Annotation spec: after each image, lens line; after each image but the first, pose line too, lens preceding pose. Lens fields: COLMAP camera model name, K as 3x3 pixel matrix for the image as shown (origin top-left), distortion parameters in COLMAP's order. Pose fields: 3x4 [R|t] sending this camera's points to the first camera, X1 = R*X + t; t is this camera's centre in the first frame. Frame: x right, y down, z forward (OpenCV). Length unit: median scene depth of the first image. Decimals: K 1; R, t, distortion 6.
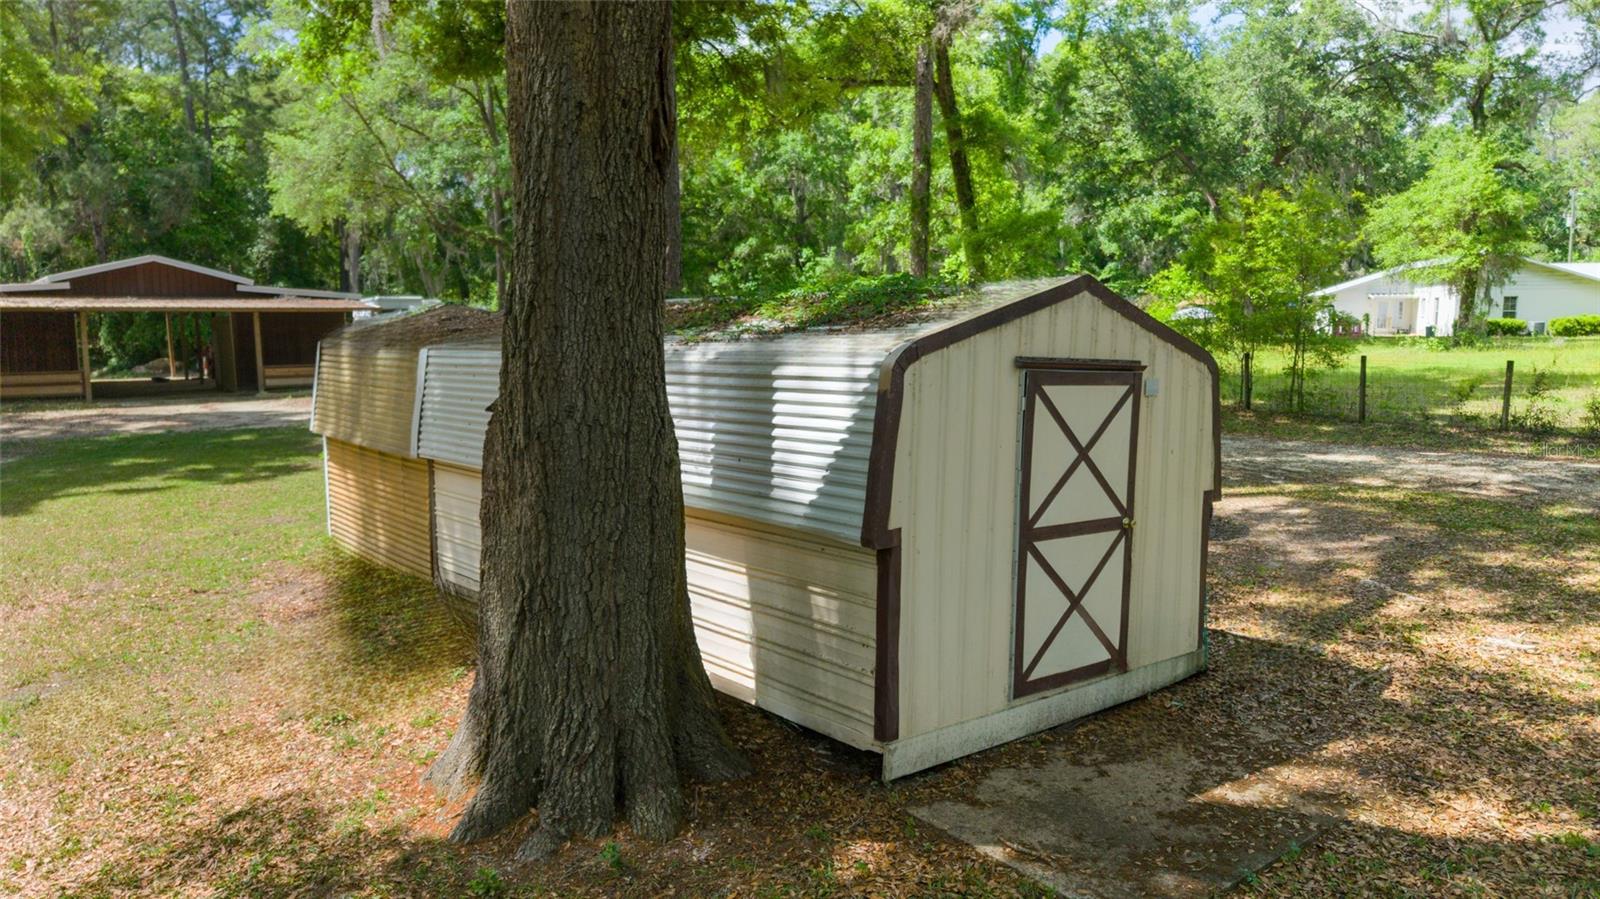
lens RADIAL K [[1069.7, 0, 800.0], [0, 1069.7, 449.5], [0, 0, 1]] dist [-0.002051, -0.001727]
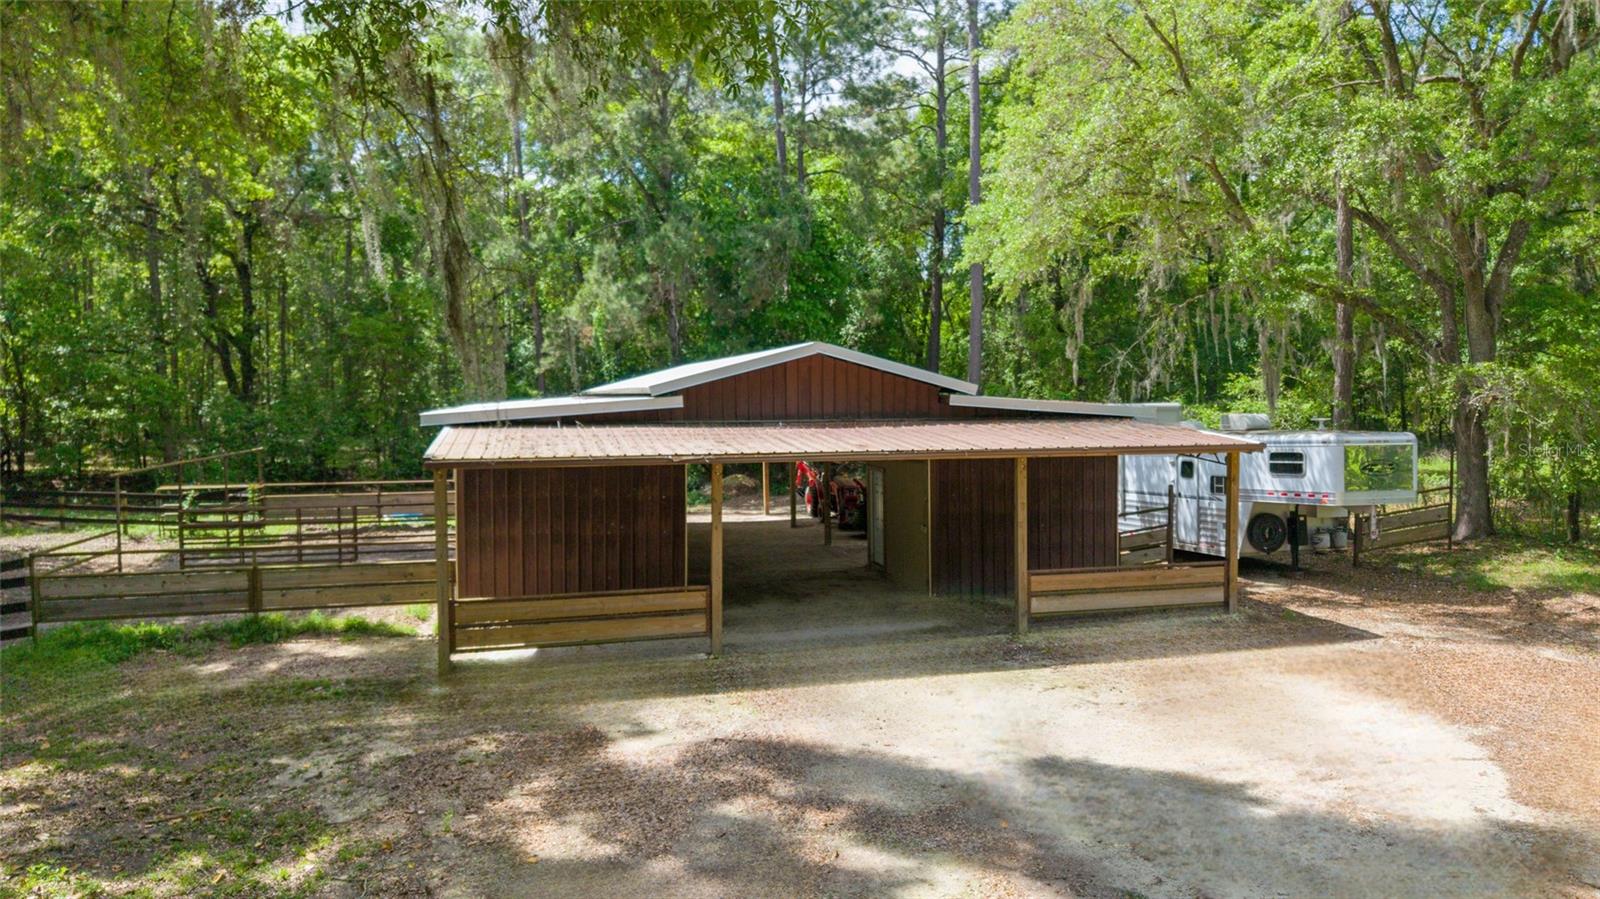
lens RADIAL K [[1084.3, 0, 800.0], [0, 1084.3, 449.5], [0, 0, 1]] dist [0.002425, 0.001642]
pose [[0.913553, 0.017632, -0.406338, -0.278564], [-0.046780, 0.996985, -0.061914, -0.067293], [0.404021, 0.075570, 0.911623, 0.362715]]
